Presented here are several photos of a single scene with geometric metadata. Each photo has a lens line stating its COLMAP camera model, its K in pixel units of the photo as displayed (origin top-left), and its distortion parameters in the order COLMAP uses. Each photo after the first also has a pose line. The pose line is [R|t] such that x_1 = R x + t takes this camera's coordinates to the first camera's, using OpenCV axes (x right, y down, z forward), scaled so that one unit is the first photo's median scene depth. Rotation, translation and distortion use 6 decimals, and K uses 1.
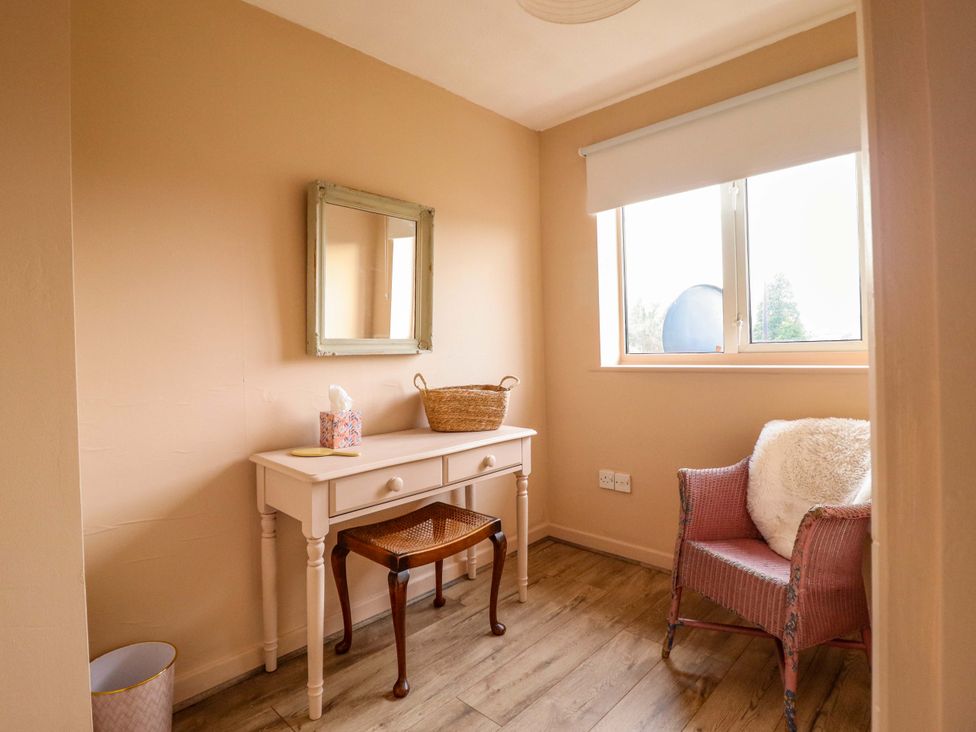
lens RADIAL K [[506.7, 0, 488.7], [0, 506.7, 352.4], [0, 0, 1]] dist [-0.000911, -0.014823]
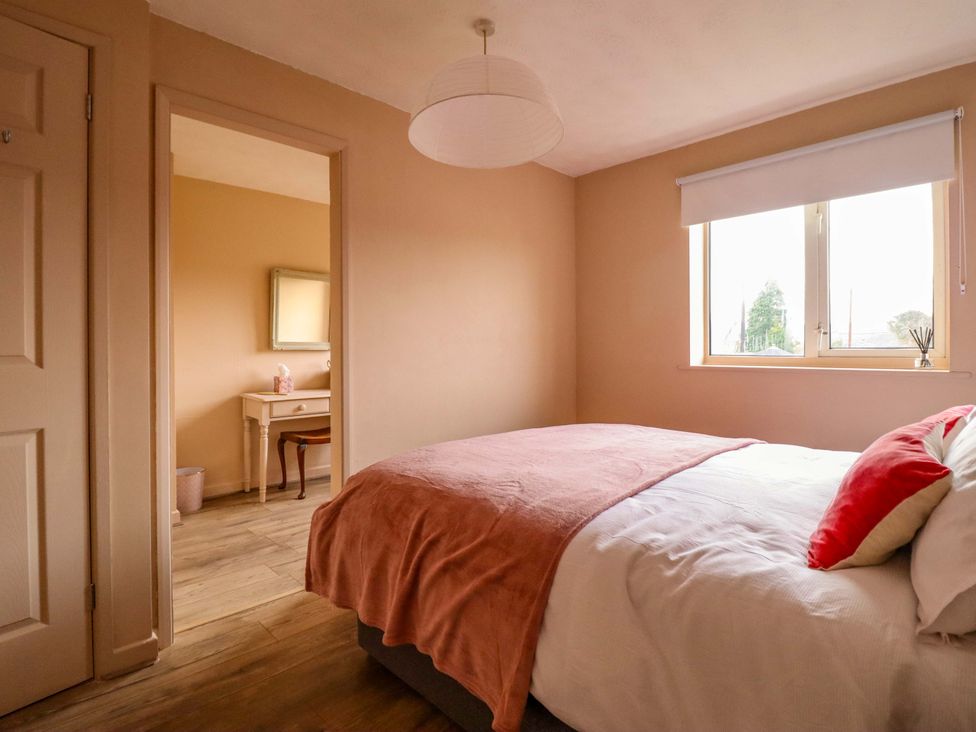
lens RADIAL K [[506.7, 0, 488.7], [0, 506.7, 352.4], [0, 0, 1]] dist [-0.000911, -0.014823]
pose [[0.998782, 0.025449, -0.042269, 0.703466], [-0.025230, 0.999665, 0.005695, -0.018289], [0.042399, -0.004621, 0.999090, -1.166004]]
